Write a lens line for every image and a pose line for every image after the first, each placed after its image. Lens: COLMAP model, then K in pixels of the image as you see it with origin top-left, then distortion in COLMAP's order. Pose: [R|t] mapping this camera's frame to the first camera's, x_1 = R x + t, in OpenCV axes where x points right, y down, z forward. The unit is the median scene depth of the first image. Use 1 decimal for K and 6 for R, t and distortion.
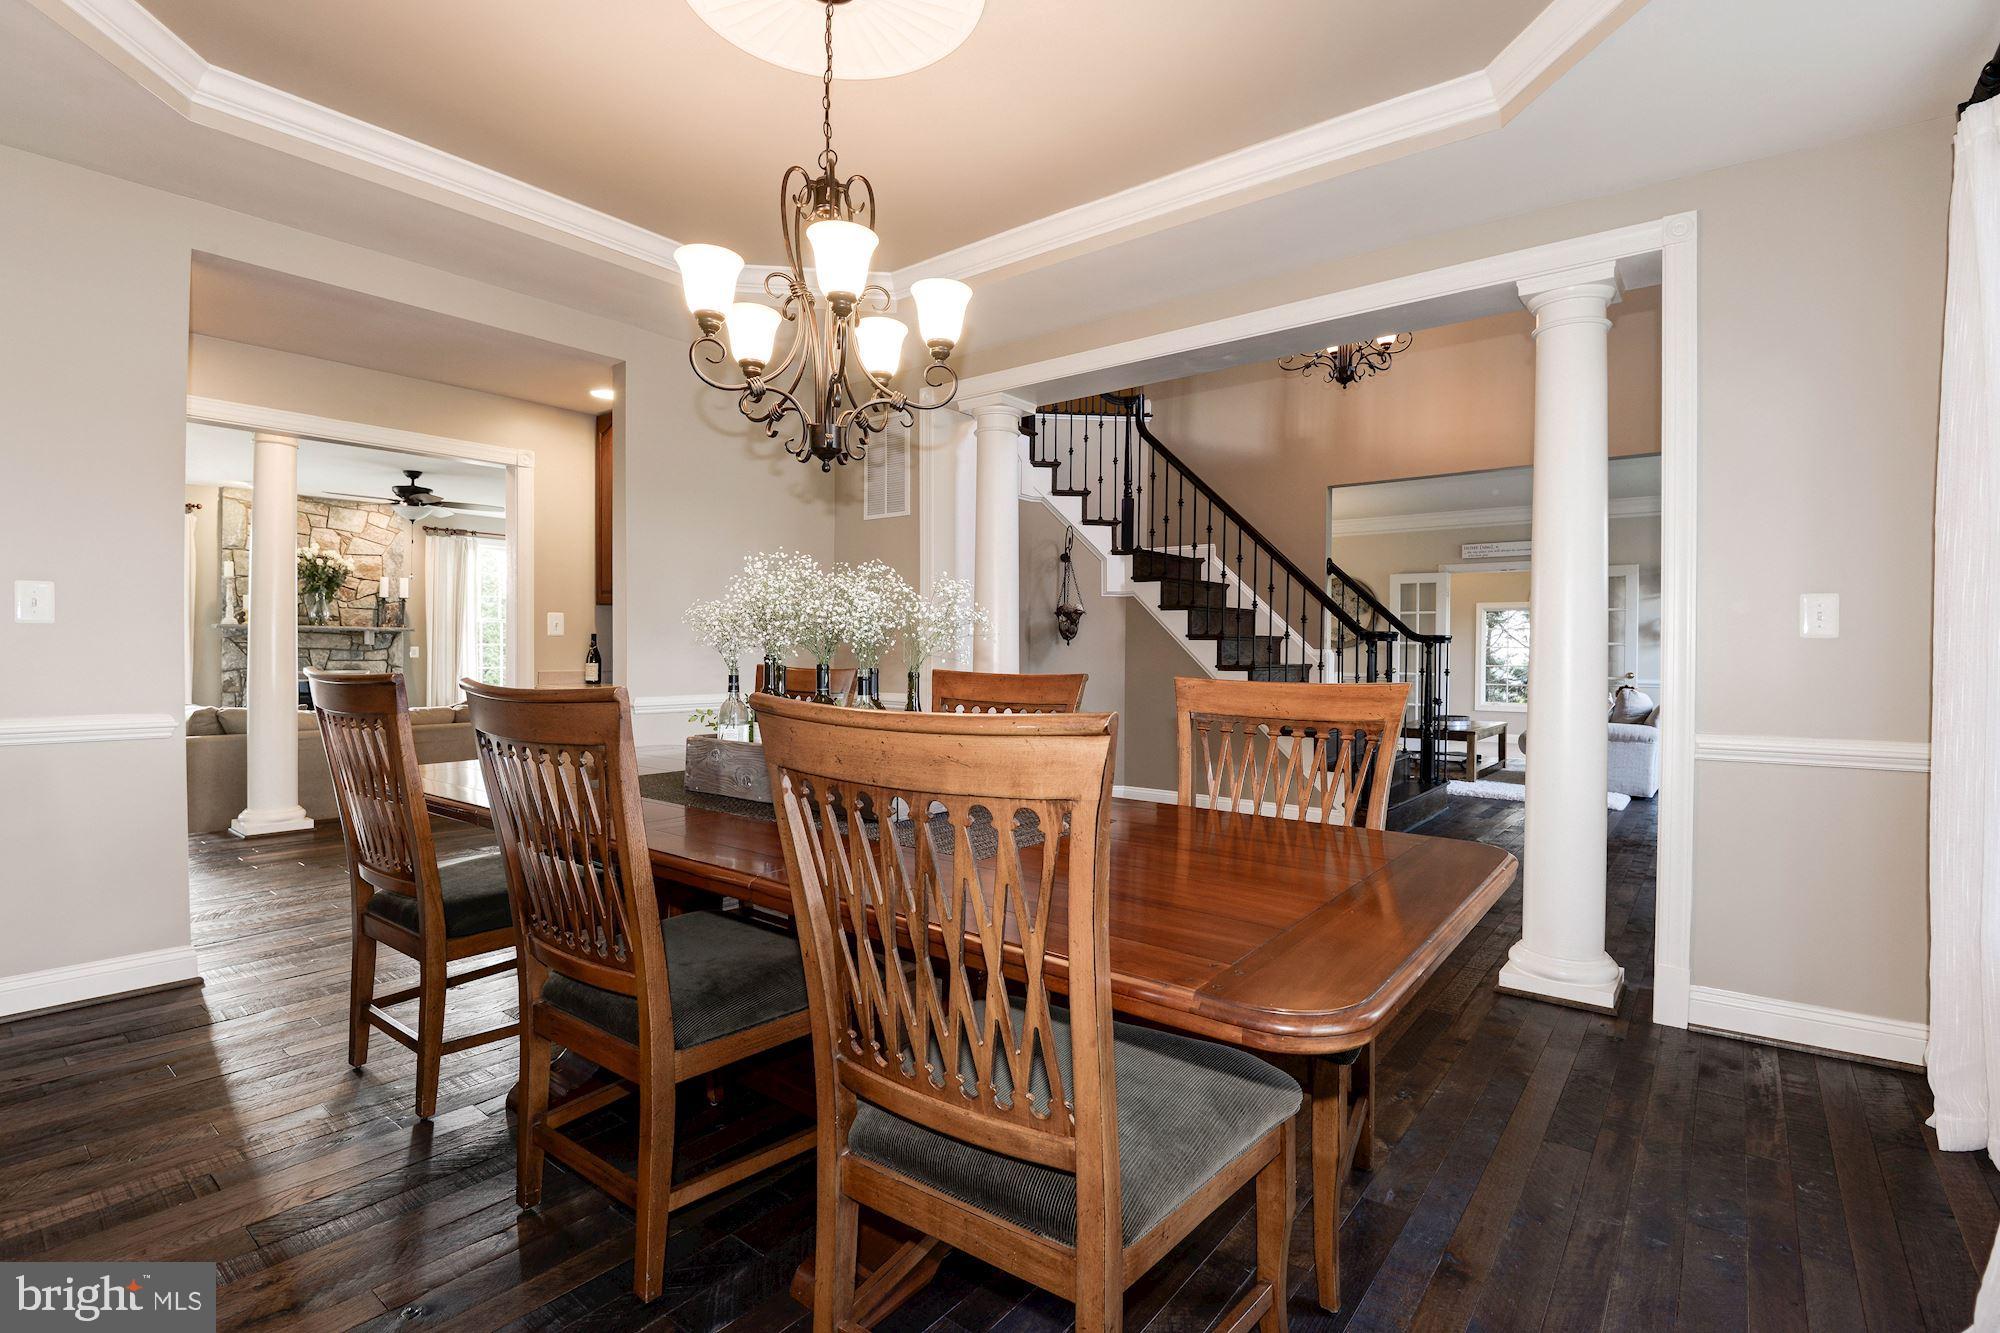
lens RADIAL K [[928.7, 0, 995.2], [0, 928.7, 658.0], [0, 0, 1]] dist [-0.001209, -0.010045]
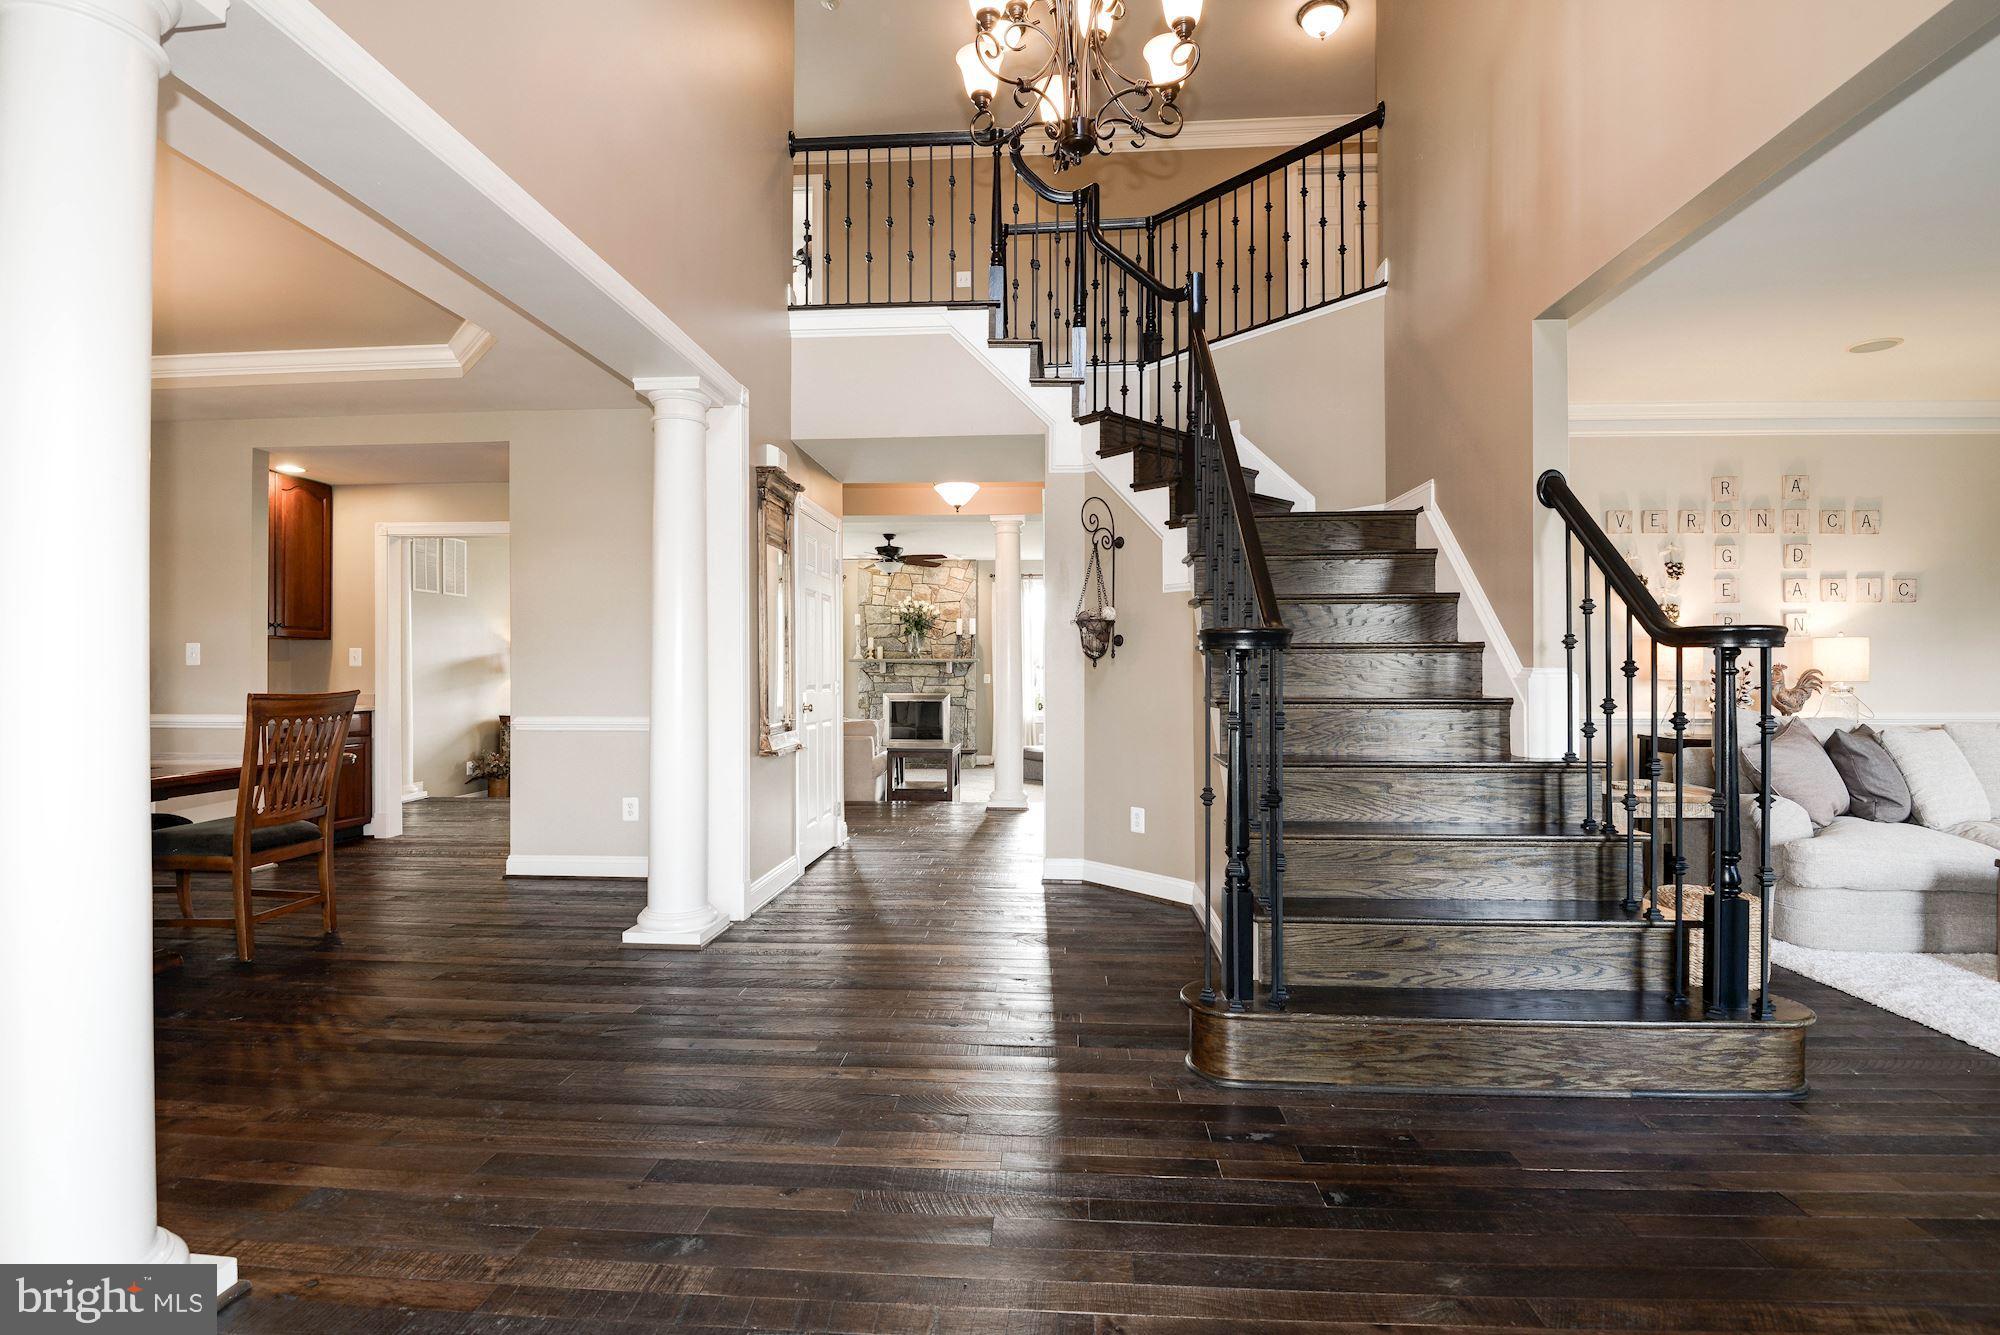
lens RADIAL K [[928.7, 0, 995.2], [0, 928.7, 659.0], [0, 0, 1]] dist [-0.001209, -0.010045]
pose [[0.578909, -0.022370, -0.815085, 0.391650], [-0.001708, 0.999588, -0.028646, 0.002722], [0.815390, 0.017976, 0.578633, 0.323448]]
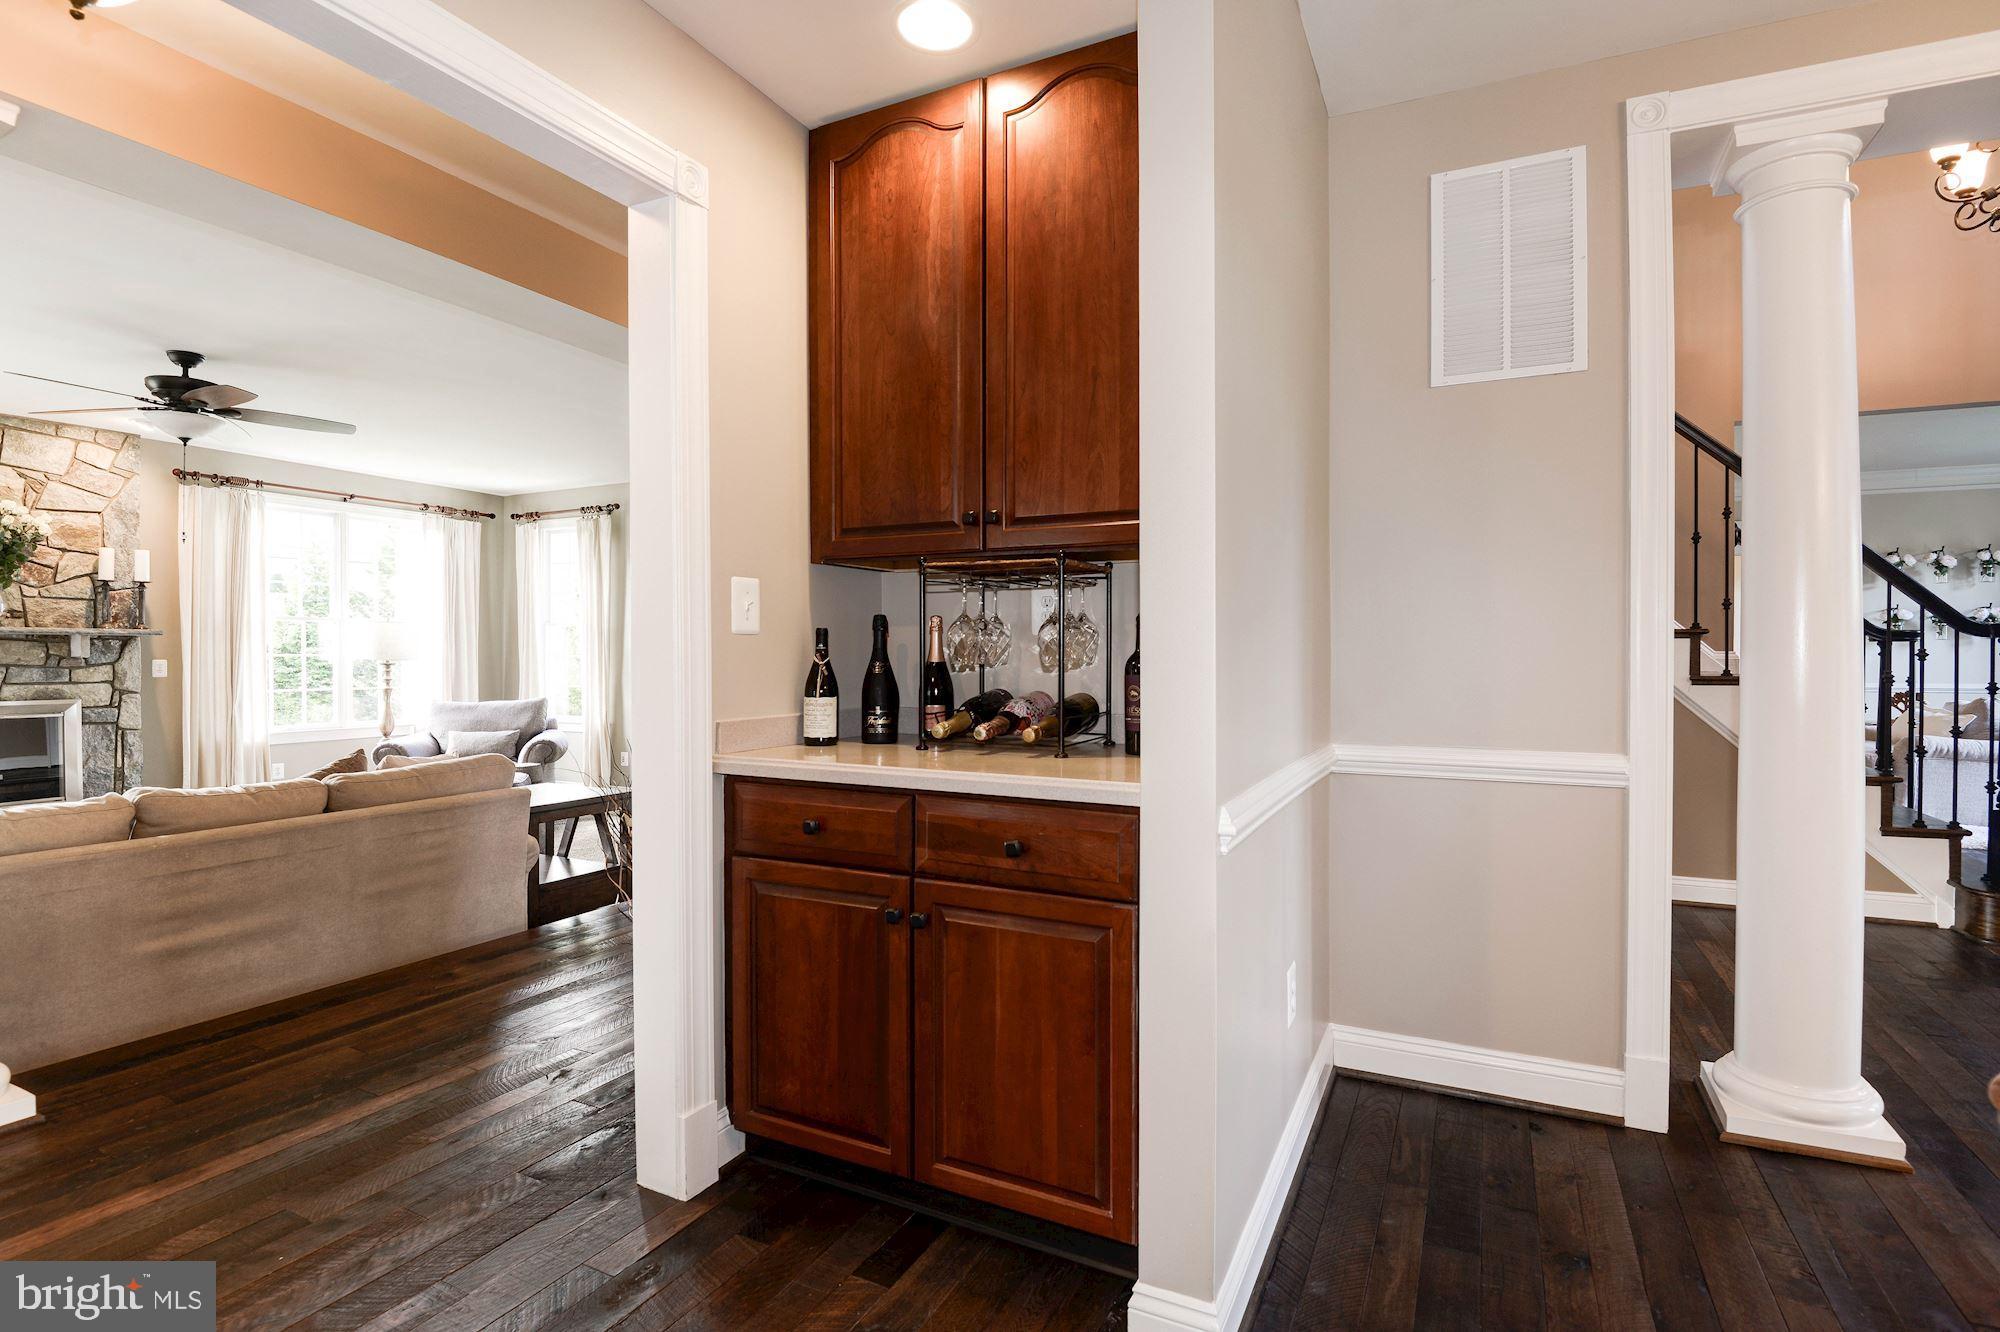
lens RADIAL K [[928.7, 0, 995.2], [0, 928.7, 657.5], [0, 0, 1]] dist [-0.001209, -0.010045]
pose [[0.975856, -0.012010, 0.218084, -0.220172], [0.012850, 0.999914, -0.002434, -0.005128], [-0.218037, 0.005177, 0.975927, 0.278717]]
